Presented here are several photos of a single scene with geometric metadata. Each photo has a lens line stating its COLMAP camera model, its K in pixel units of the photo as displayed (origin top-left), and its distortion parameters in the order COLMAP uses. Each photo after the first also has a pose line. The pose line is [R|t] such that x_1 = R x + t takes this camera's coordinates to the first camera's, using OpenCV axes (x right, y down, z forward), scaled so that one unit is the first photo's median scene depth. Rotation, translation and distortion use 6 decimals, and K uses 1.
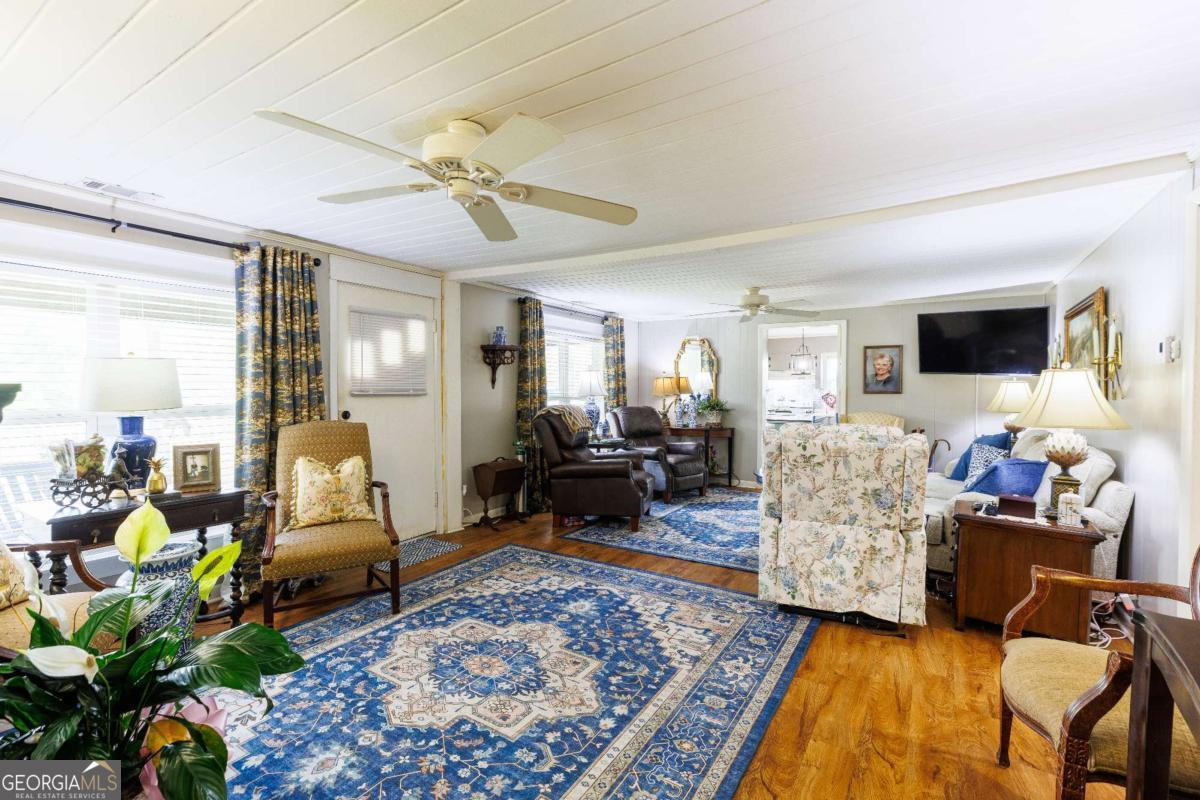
lens RADIAL K [[528.1, 0, 605.9], [0, 528.1, 396.4], [0, 0, 1]] dist [0.002484, 0.000101]
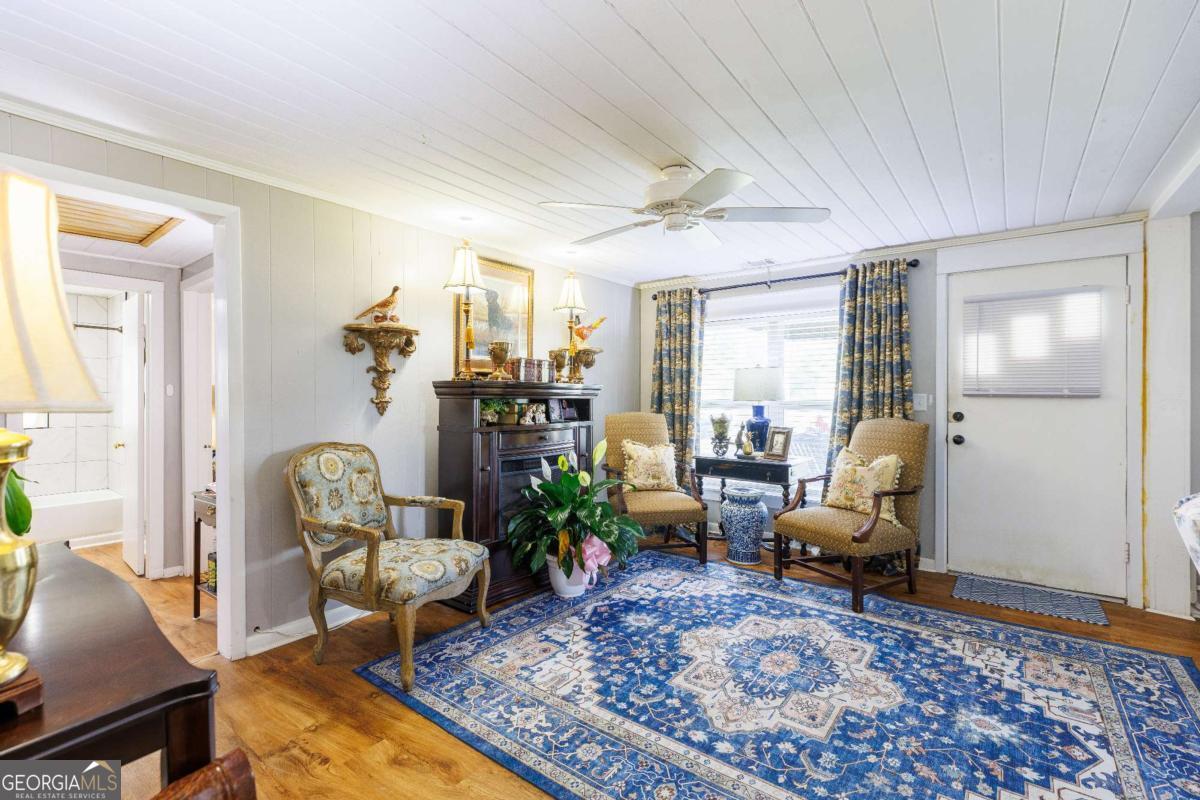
lens RADIAL K [[528.1, 0, 598.4], [0, 528.1, 394.7], [0, 0, 1]] dist [0.002484, 0.000101]
pose [[-0.083474, -0.000223, -0.996510, 0.643013], [-0.022973, 0.999735, 0.001701, 0.013400], [0.996245, 0.023035, -0.083457, 0.604303]]
